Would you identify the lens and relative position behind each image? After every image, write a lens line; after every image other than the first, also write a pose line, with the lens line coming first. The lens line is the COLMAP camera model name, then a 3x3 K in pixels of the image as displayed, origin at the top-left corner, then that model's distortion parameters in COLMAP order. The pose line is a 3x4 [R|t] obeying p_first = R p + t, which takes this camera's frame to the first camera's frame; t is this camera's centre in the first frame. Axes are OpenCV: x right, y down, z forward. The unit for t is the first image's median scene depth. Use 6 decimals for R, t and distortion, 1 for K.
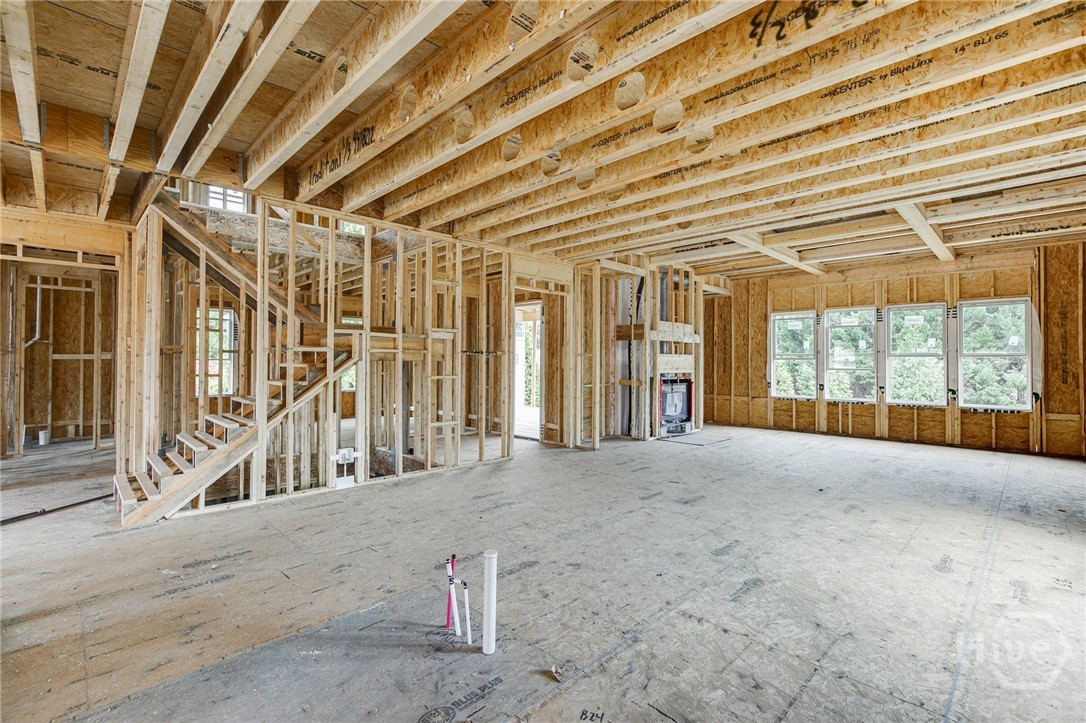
lens RADIAL K [[489.6, 0, 539.9], [0, 489.6, 355.2], [0, 0, 1]] dist [-0.015381, 0.003231]
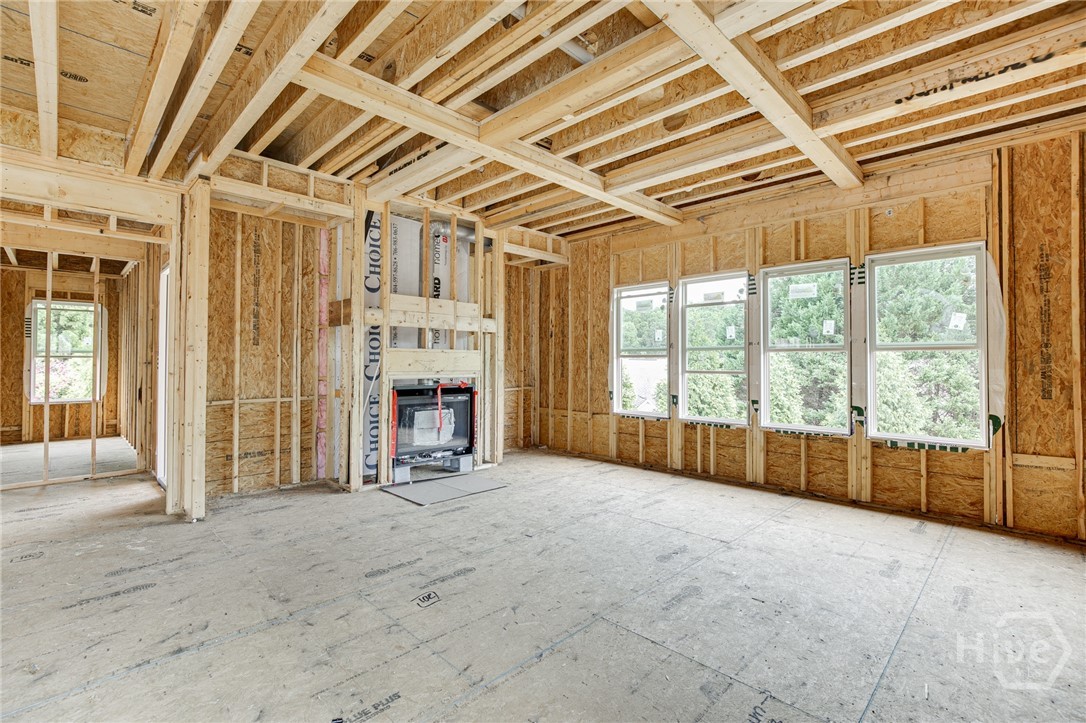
lens RADIAL K [[489.6, 0, 545.1], [0, 489.6, 356.4], [0, 0, 1]] dist [-0.015381, 0.003231]
pose [[0.999973, -0.002040, 0.007106, 0.471103], [0.002036, 0.999998, 0.000595, 0.008779], [-0.007107, -0.000580, 0.999975, 0.418198]]
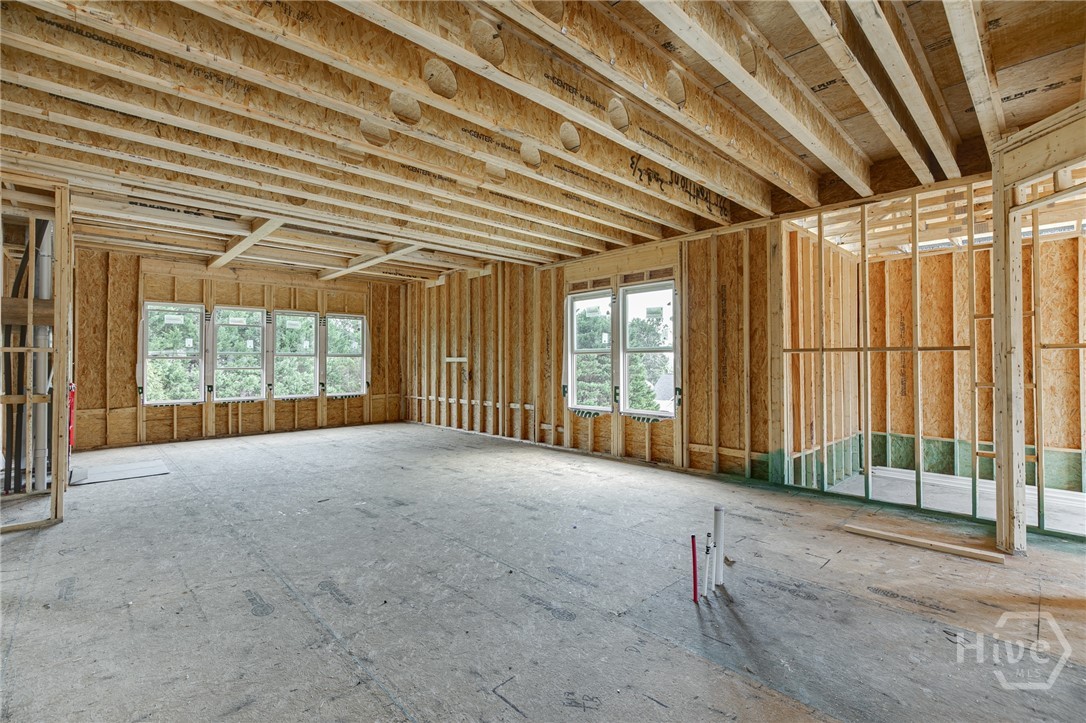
lens RADIAL K [[489.6, 0, 544.2], [0, 489.6, 354.3], [0, 0, 1]] dist [-0.015381, 0.003231]
pose [[0.013043, 0.010533, 0.999859, -0.402441], [-0.011527, 0.999880, -0.010383, 0.003512], [-0.999848, -0.011390, 0.013163, 0.410470]]
